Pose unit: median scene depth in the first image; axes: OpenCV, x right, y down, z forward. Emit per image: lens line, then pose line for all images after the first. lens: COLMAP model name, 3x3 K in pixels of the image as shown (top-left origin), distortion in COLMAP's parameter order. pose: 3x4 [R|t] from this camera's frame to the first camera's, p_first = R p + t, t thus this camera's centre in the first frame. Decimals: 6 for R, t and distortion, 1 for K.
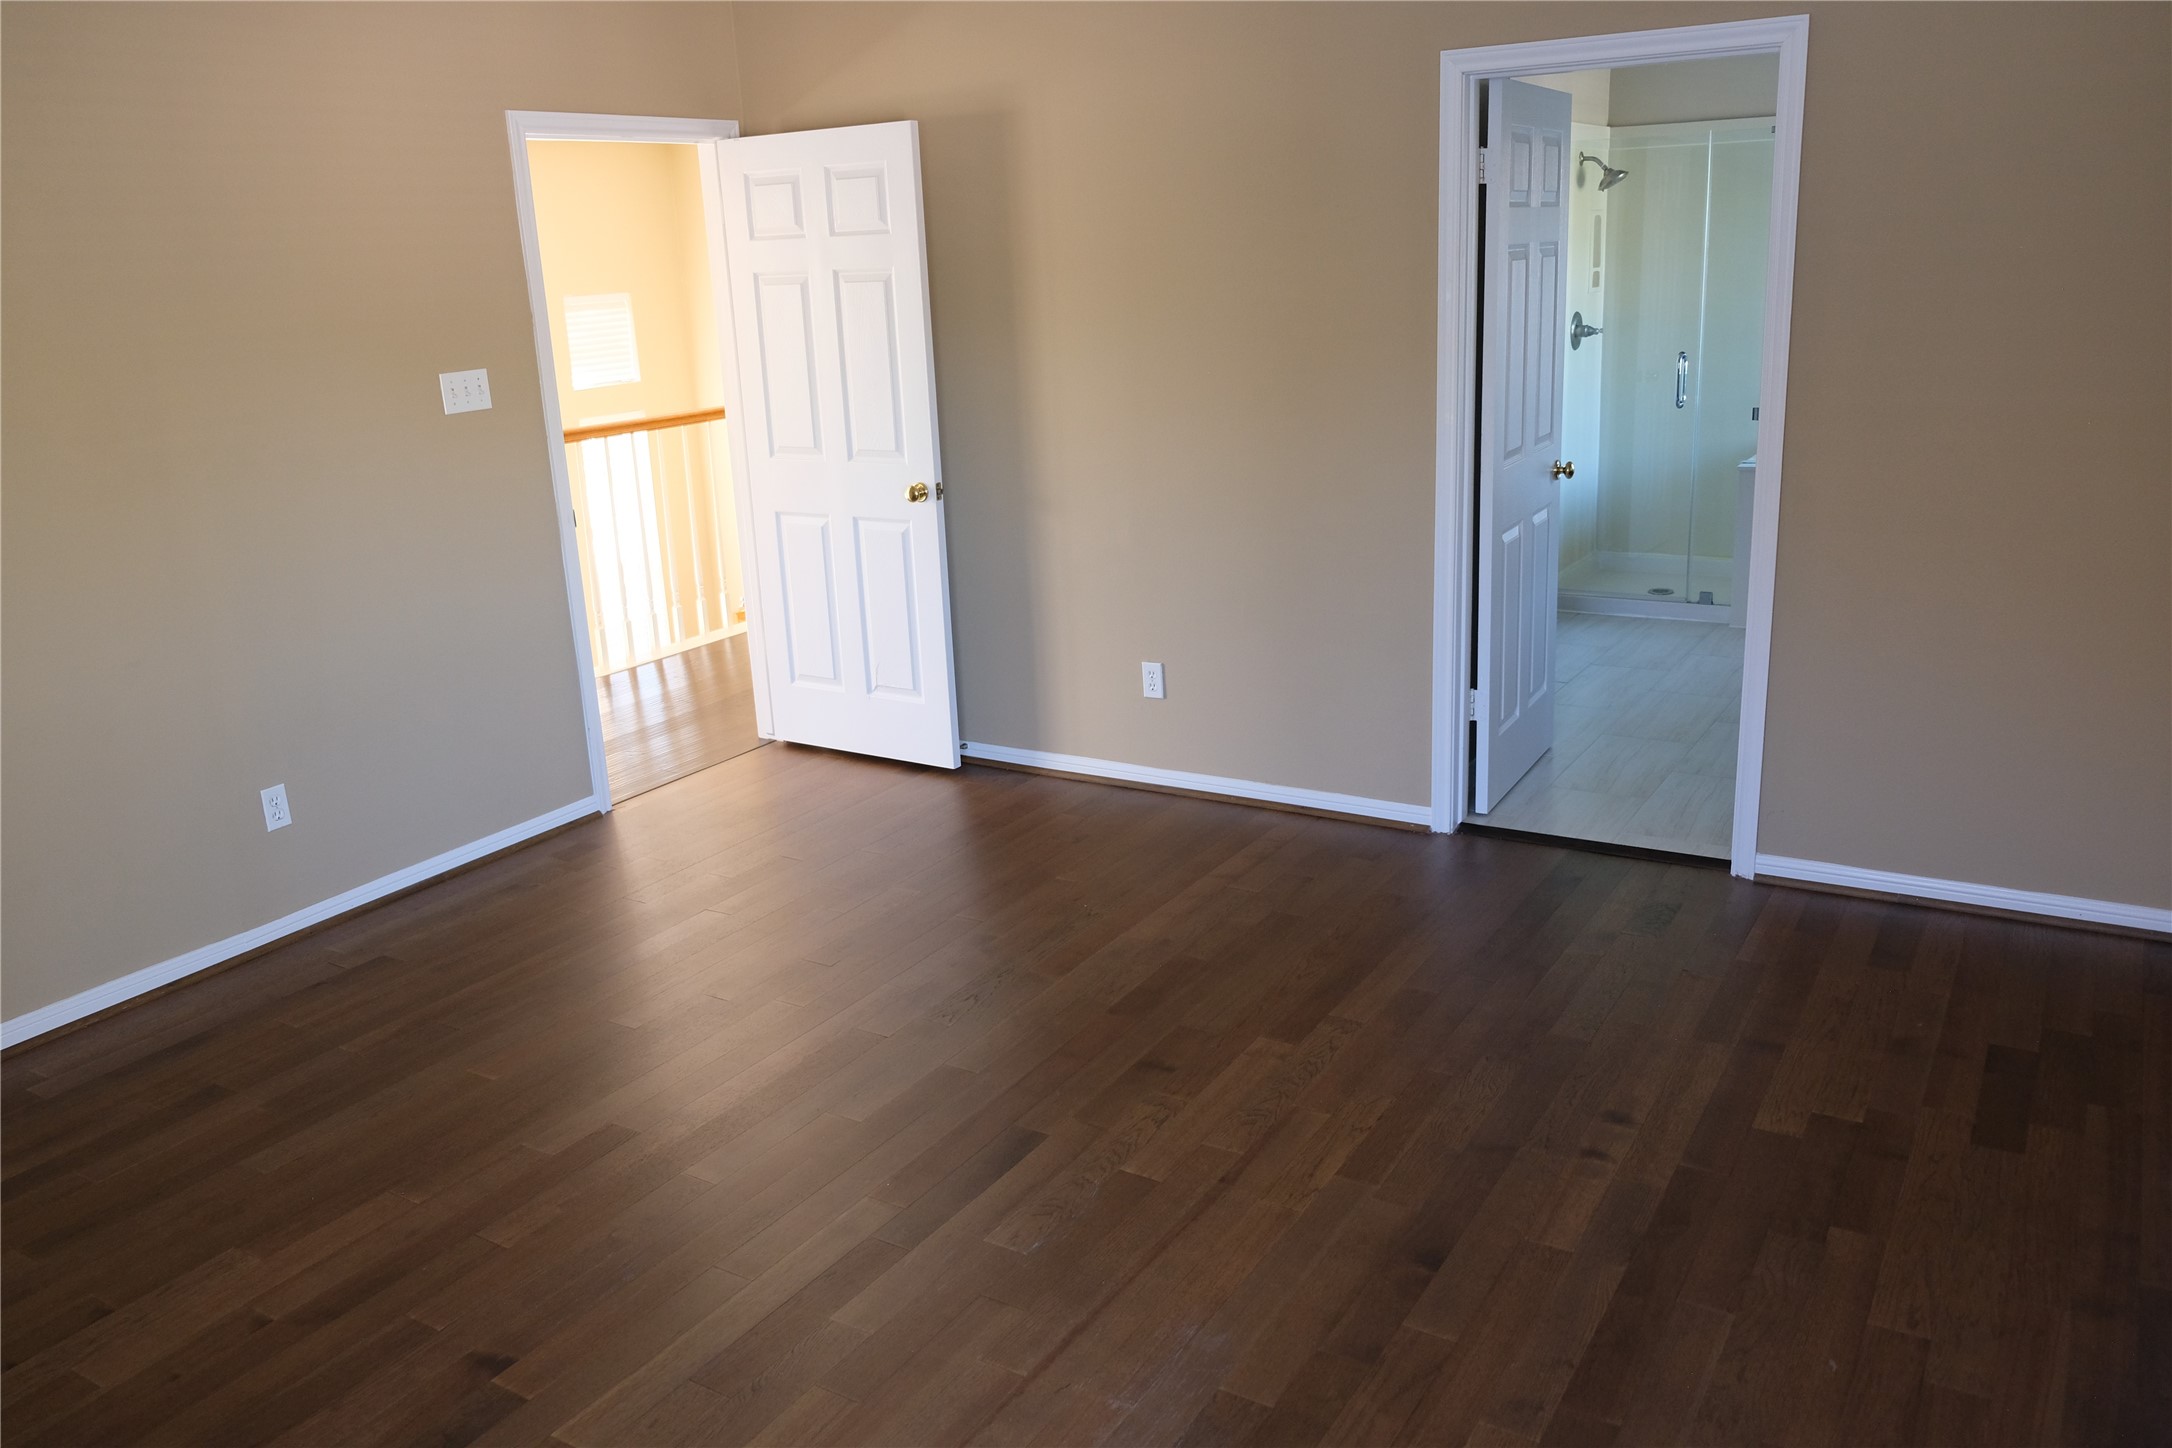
lens RADIAL K [[1671.4, 0, 1094.2], [0, 1671.4, 724.8], [0, 0, 1]] dist [-0.034471, -0.002444]
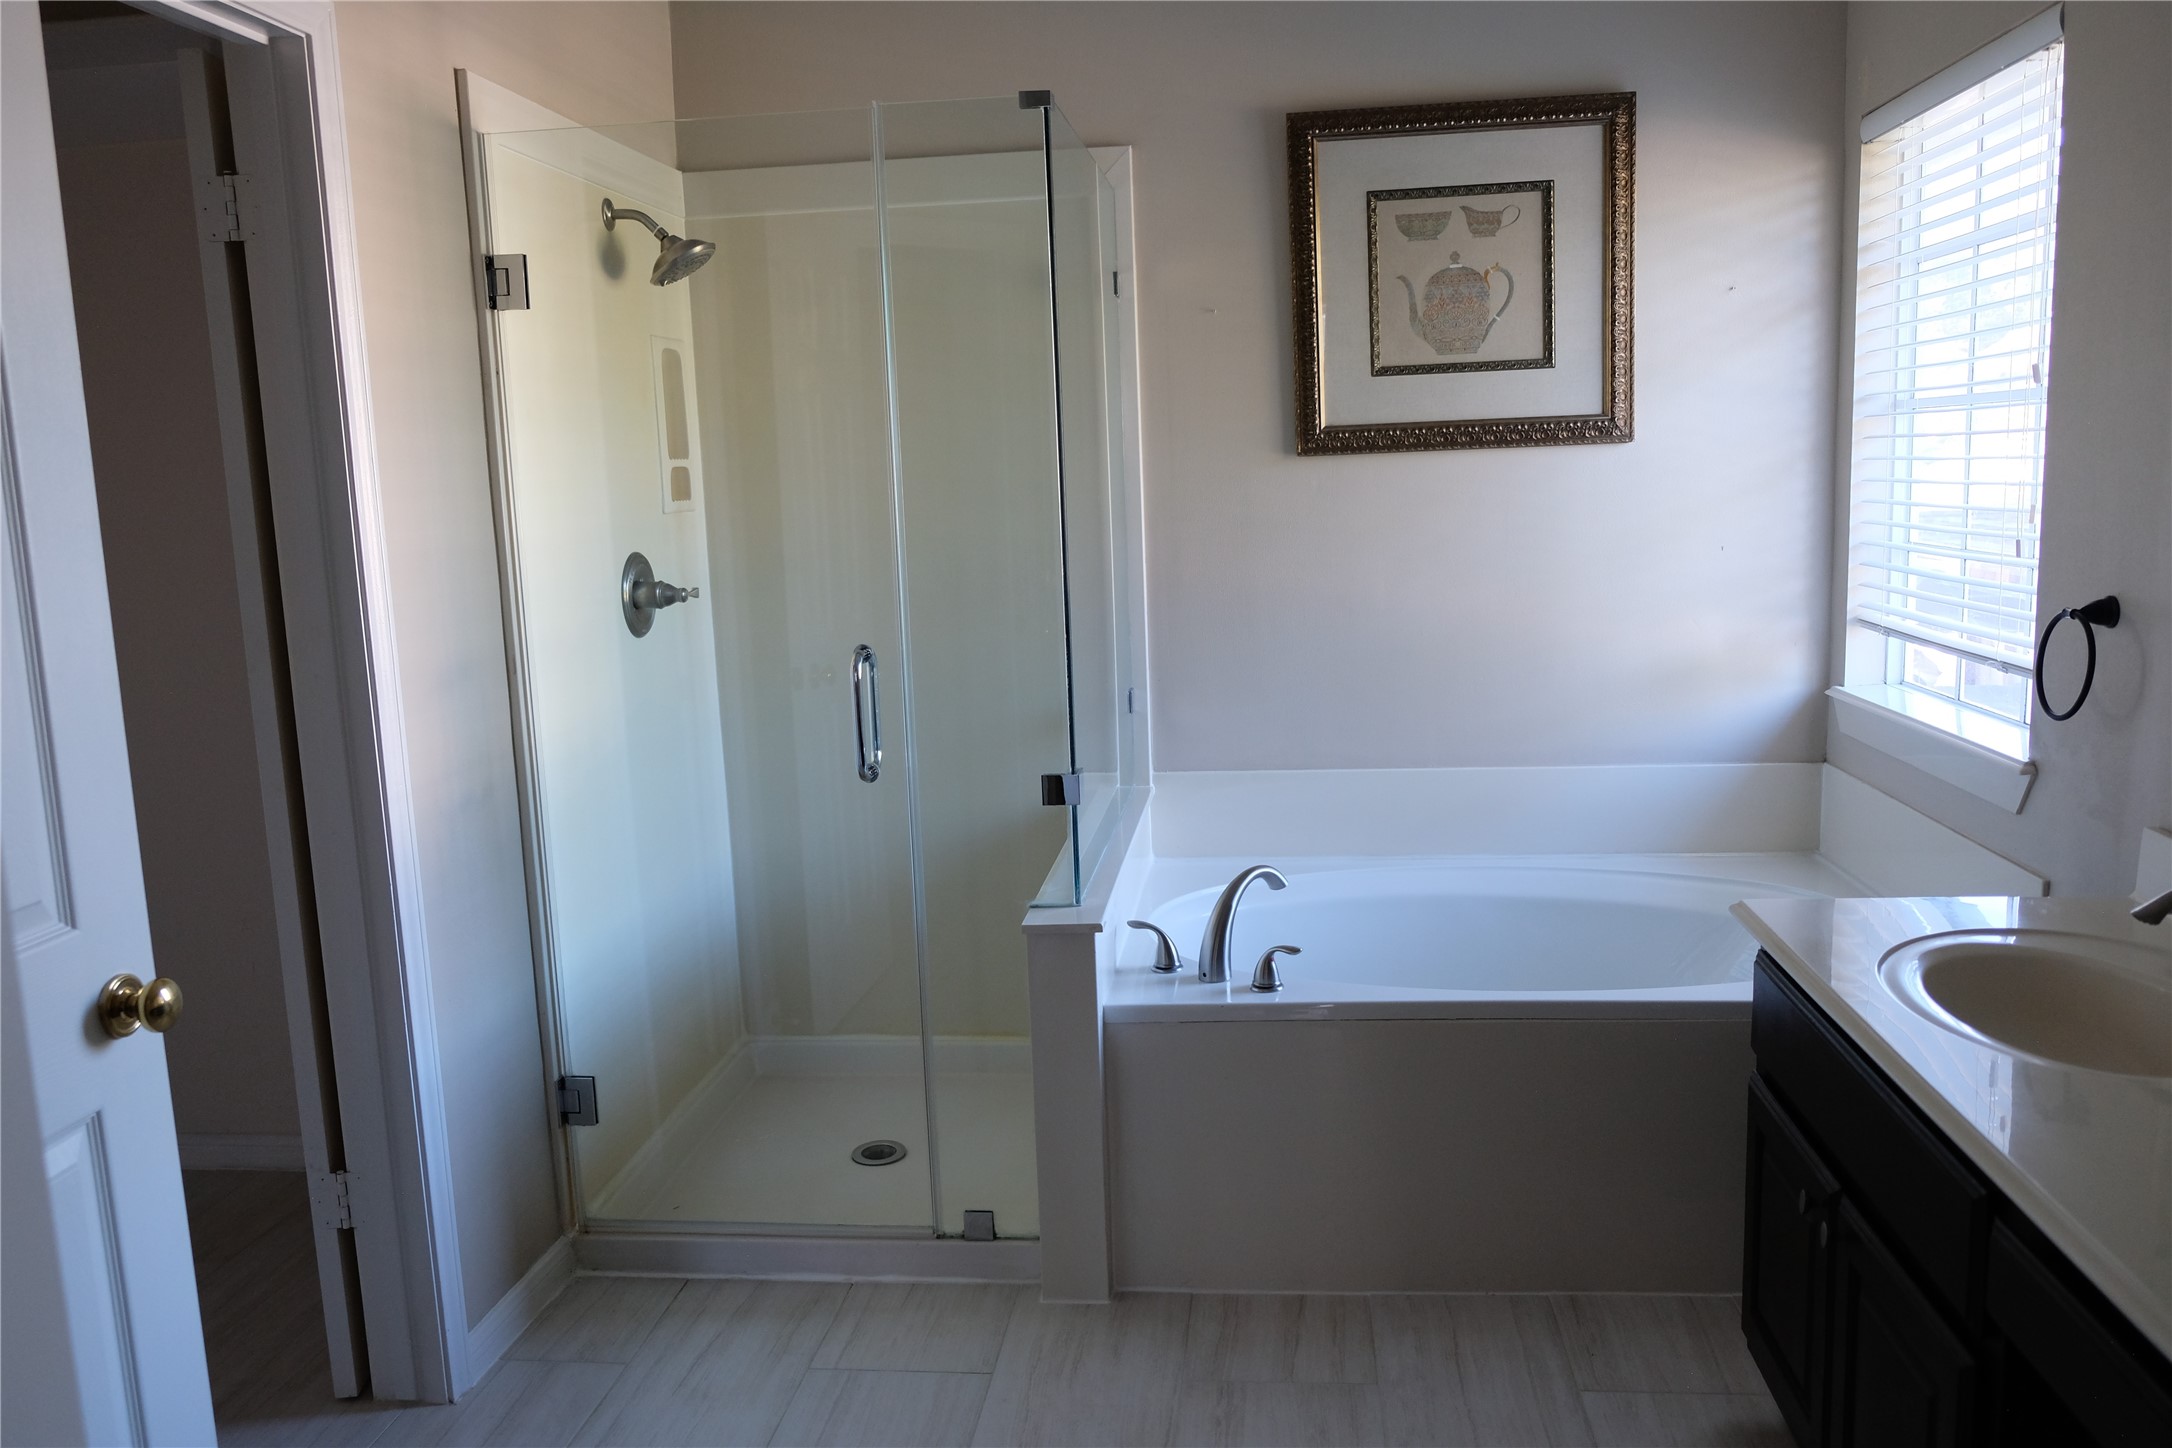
lens RADIAL K [[1671.4, 0, 1087.0], [0, 1671.4, 720.7], [0, 0, 1]] dist [-0.034471, -0.002444]
pose [[0.906614, -0.059107, 0.417801, 0.210927], [0.118039, 0.986136, -0.116630, -0.137915], [-0.405115, 0.155055, 0.901021, 0.556570]]
